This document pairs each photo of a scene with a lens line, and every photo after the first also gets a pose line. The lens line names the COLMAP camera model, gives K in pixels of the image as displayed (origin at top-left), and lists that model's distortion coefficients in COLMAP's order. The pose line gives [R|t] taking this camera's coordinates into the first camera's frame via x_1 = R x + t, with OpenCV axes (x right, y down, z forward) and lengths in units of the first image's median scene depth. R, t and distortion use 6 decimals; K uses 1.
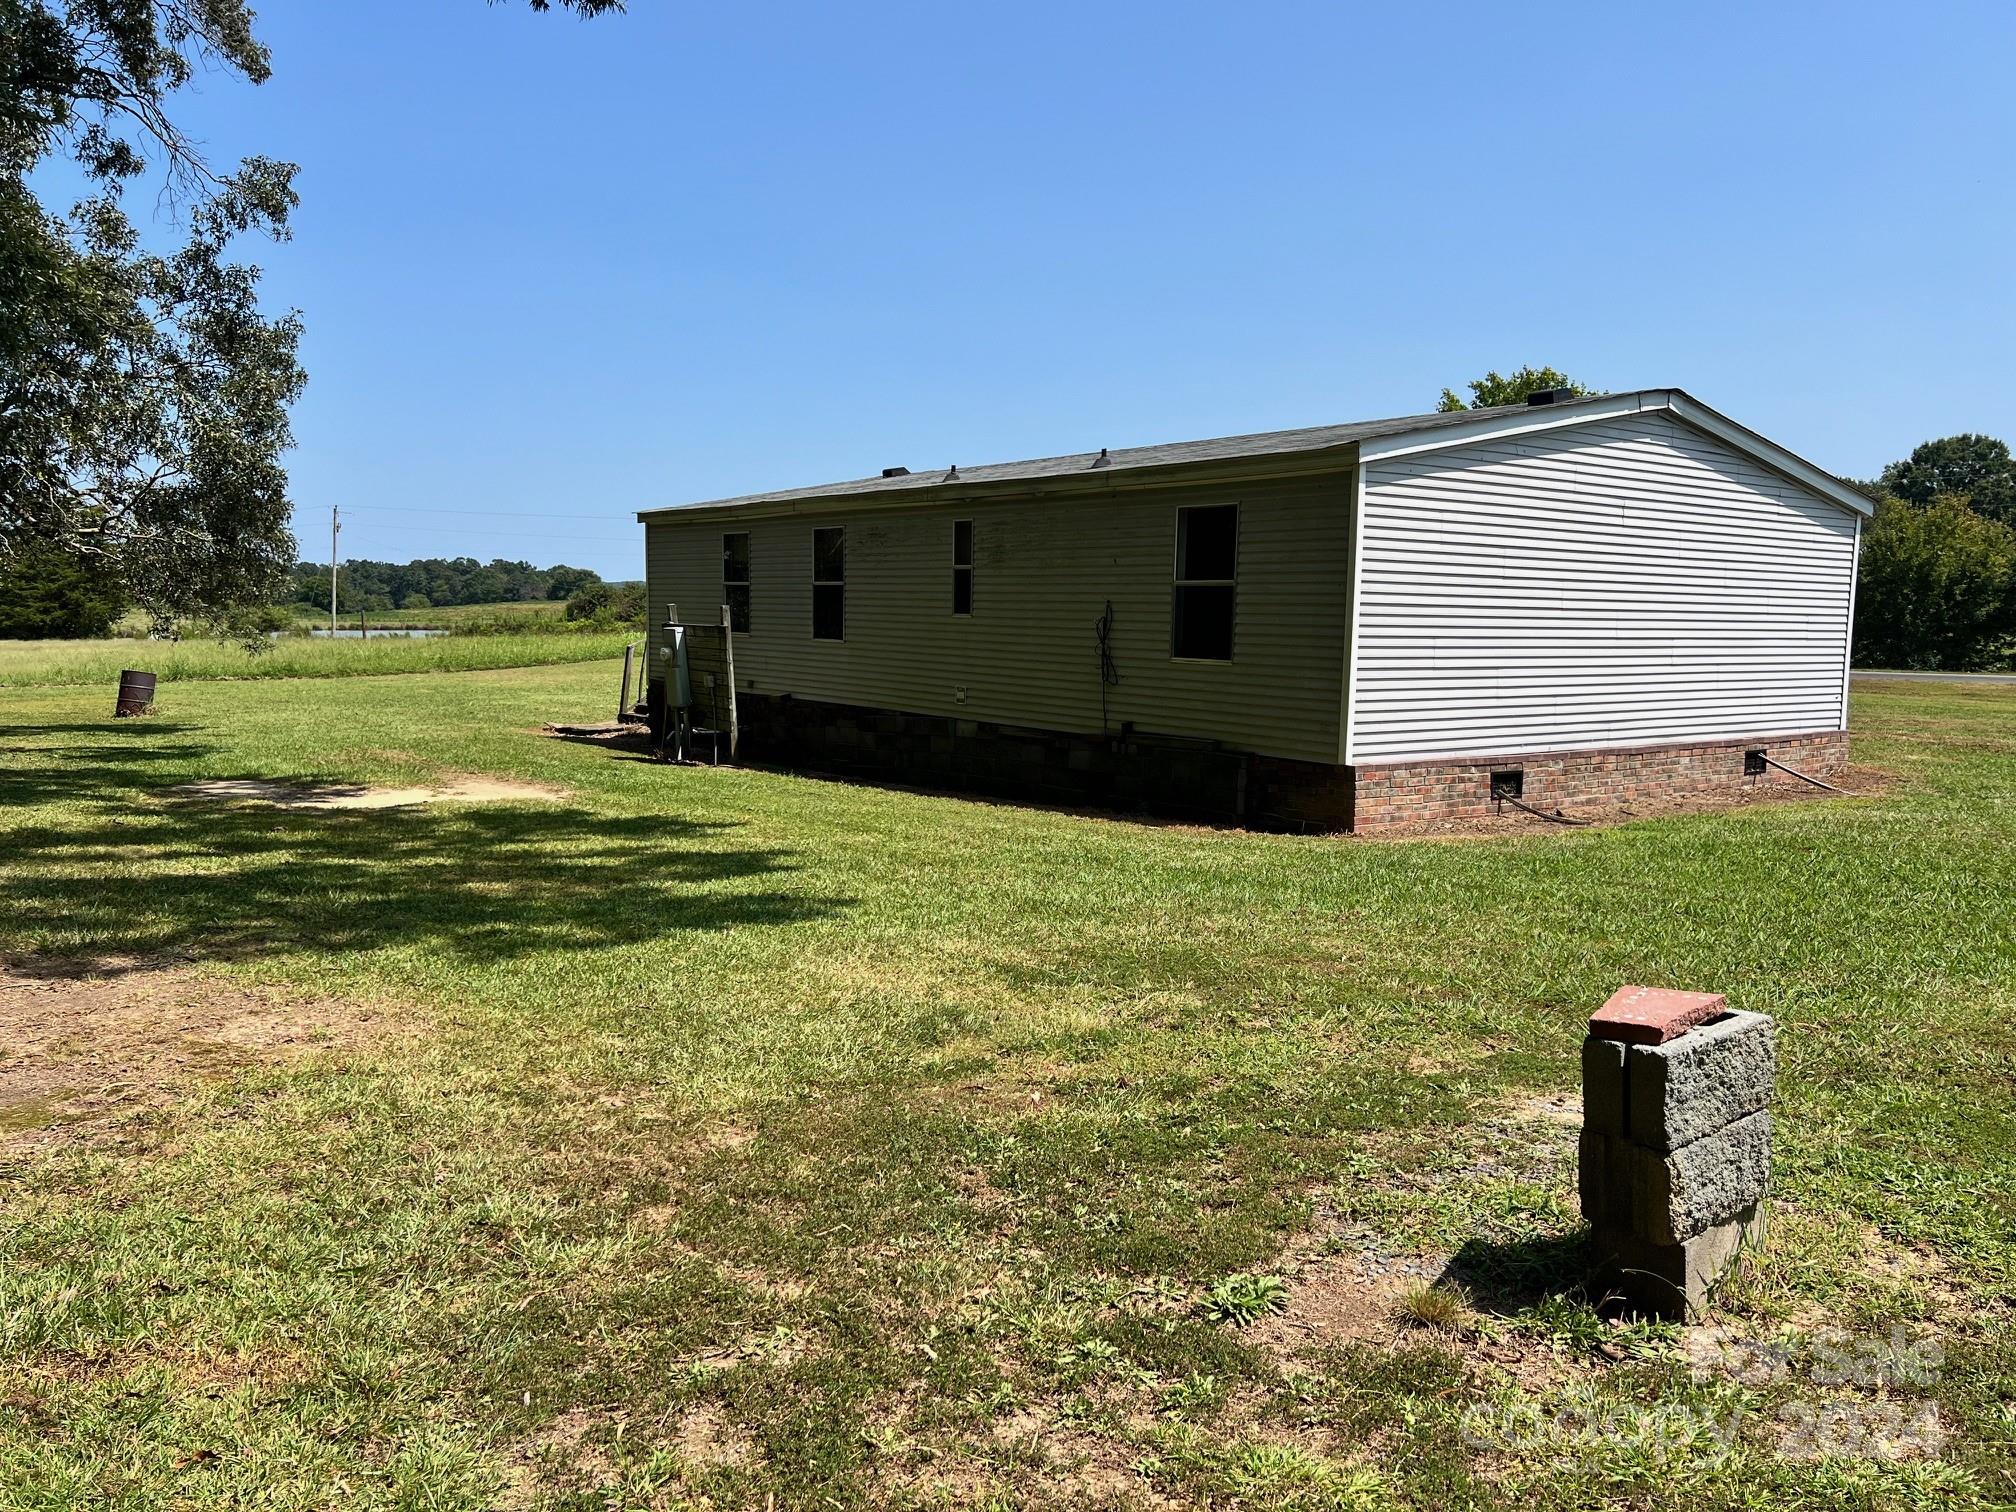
lens RADIAL K [[1522.4, 0, 1006.3], [0, 1522.4, 758.9], [0, 0, 1]] dist [0.034758, -0.026978]
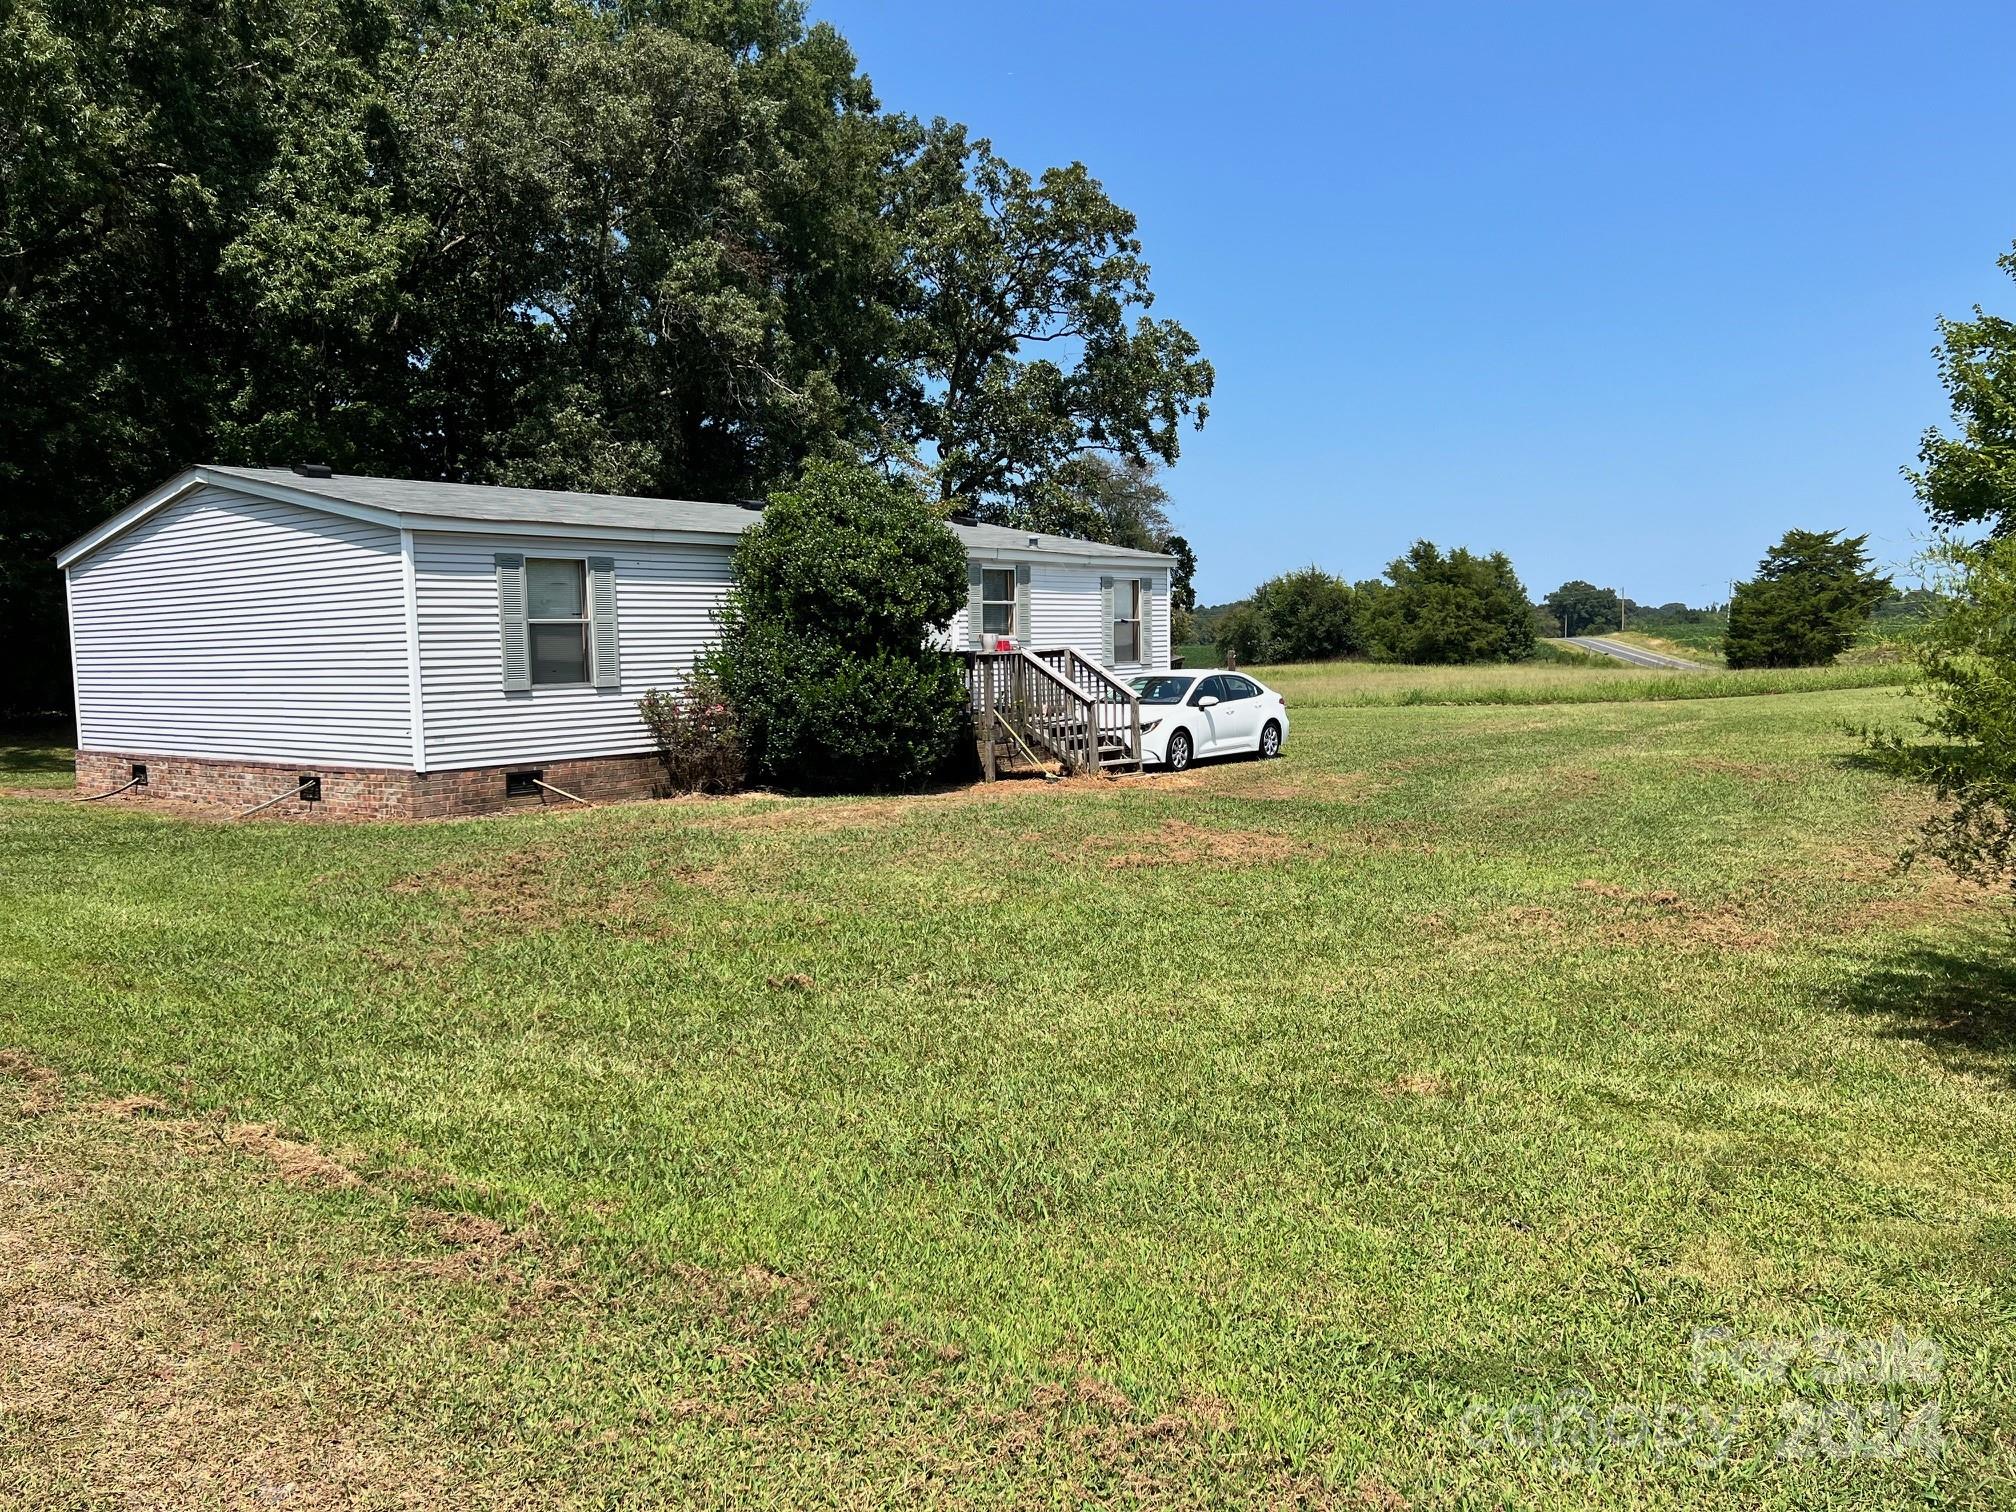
lens RADIAL K [[1522.4, 0, 1009.5], [0, 1522.4, 744.1], [0, 0, 1]] dist [0.034758, -0.026978]
pose [[0.247124, 0.040674, -0.968130, 1.797299], [-0.067980, 0.997385, 0.024551, -0.095372], [0.966596, 0.059746, 0.249243, 1.344703]]
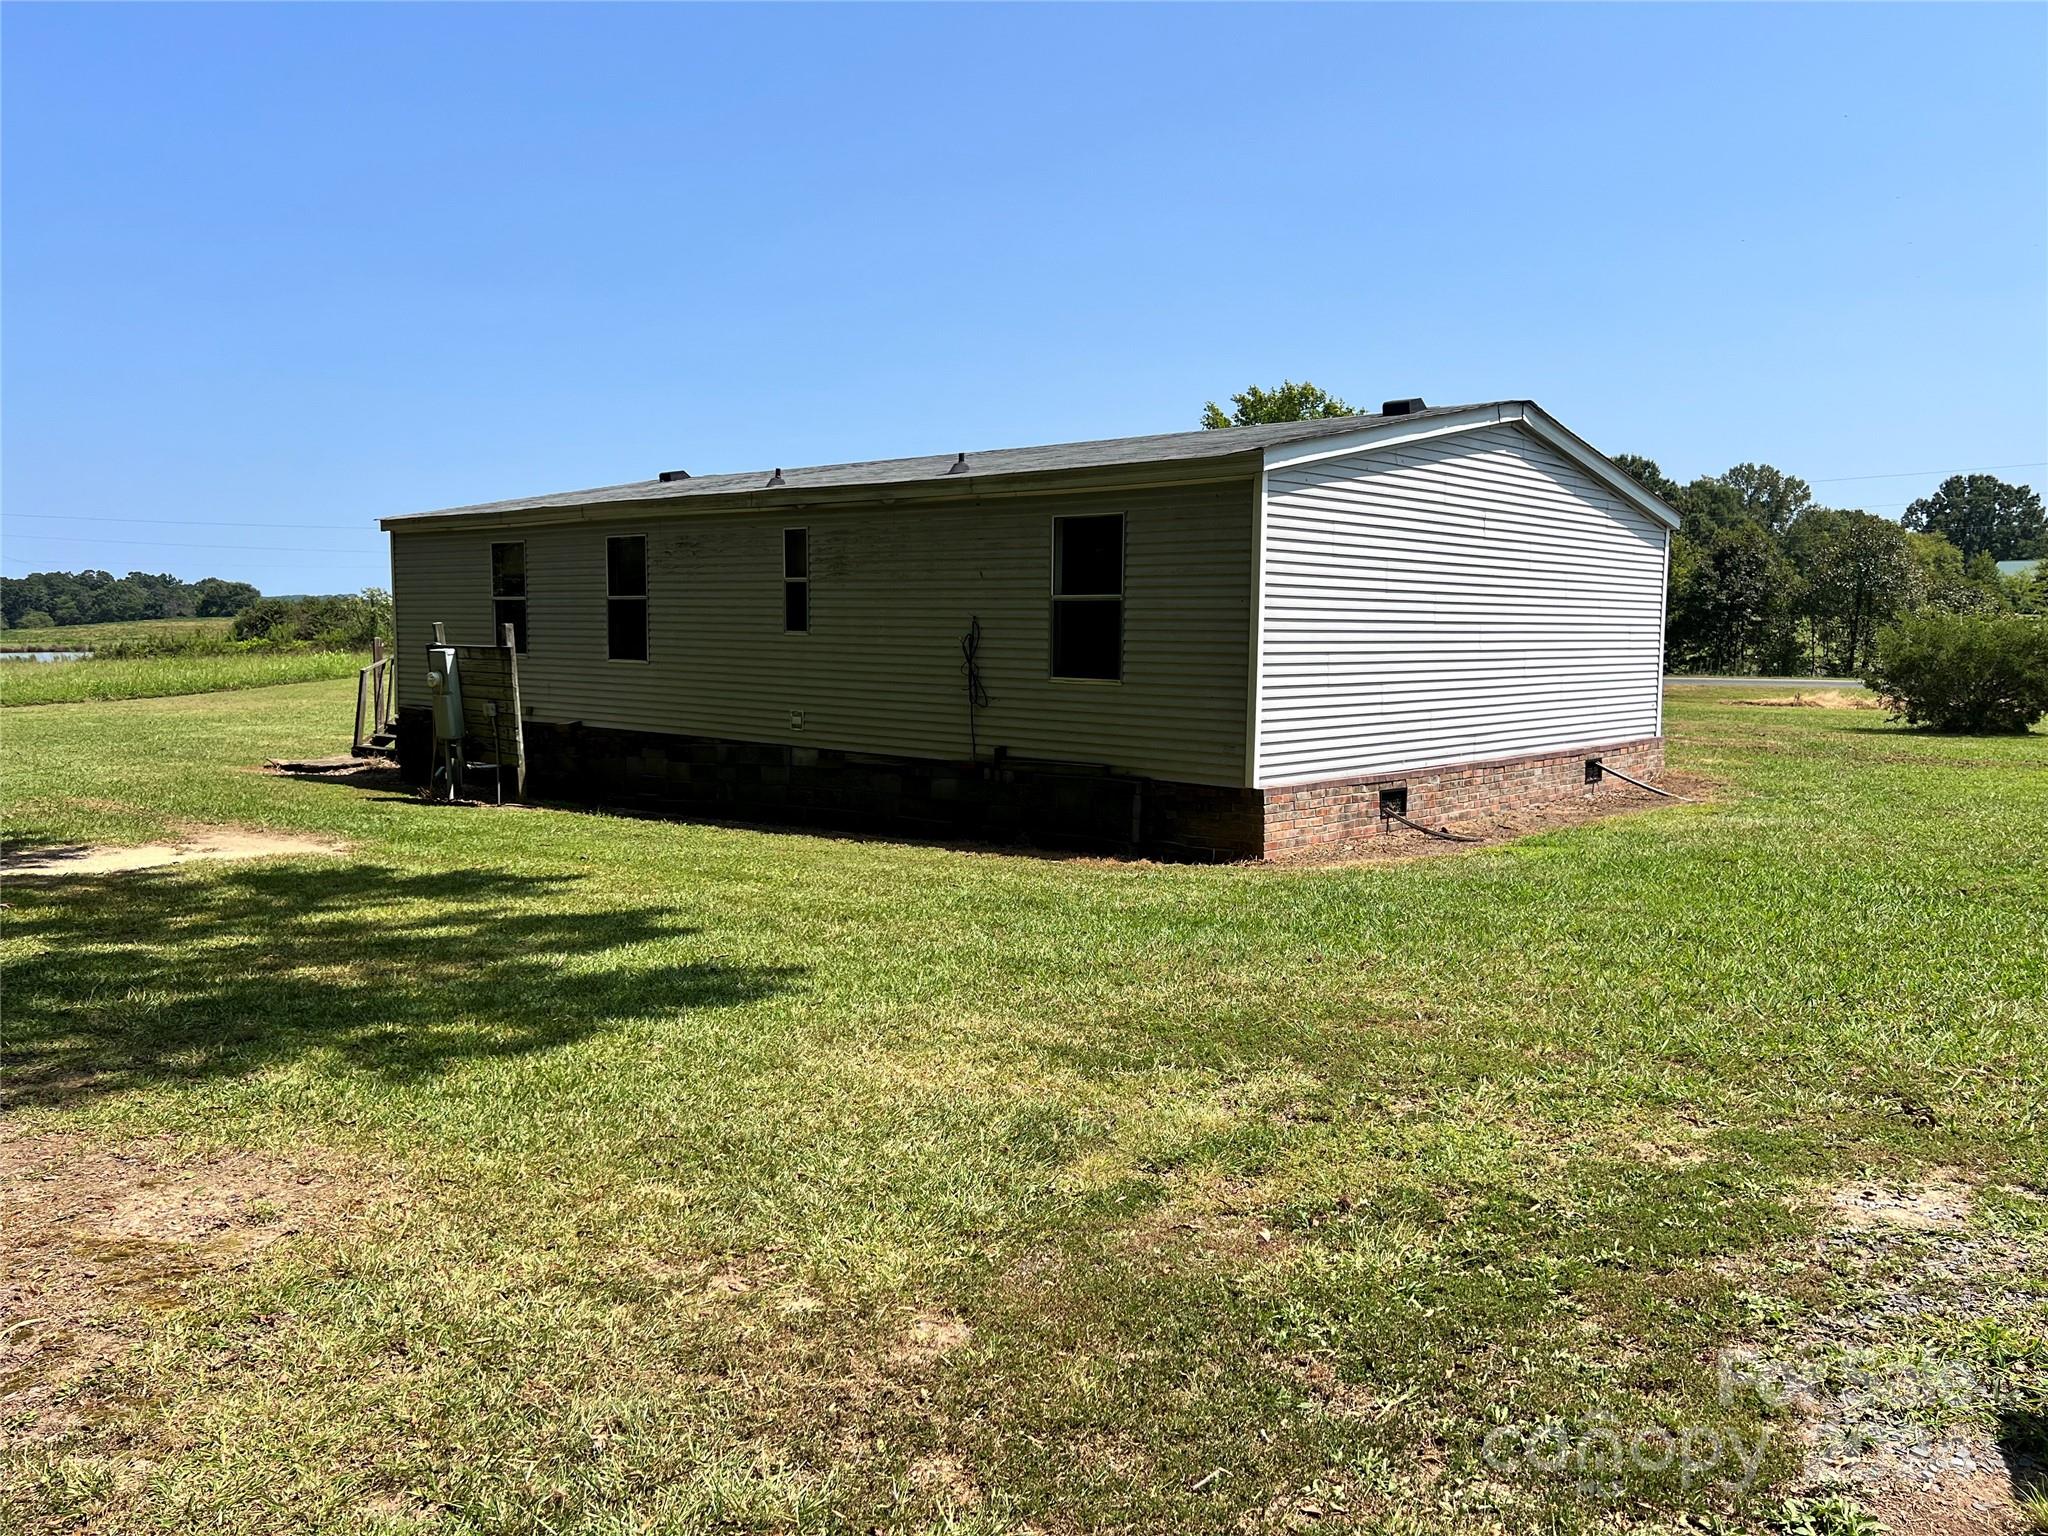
lens RADIAL K [[1553.9, 0, 1030.6], [0, 1553.9, 755.0], [0, 0, 1]] dist [0.029472, -0.026003]
pose [[0.980449, -0.025398, 0.195126, -0.087005], [0.027765, 0.999570, -0.009403, -0.009993], [-0.194804, 0.014637, 0.980733, 0.068160]]
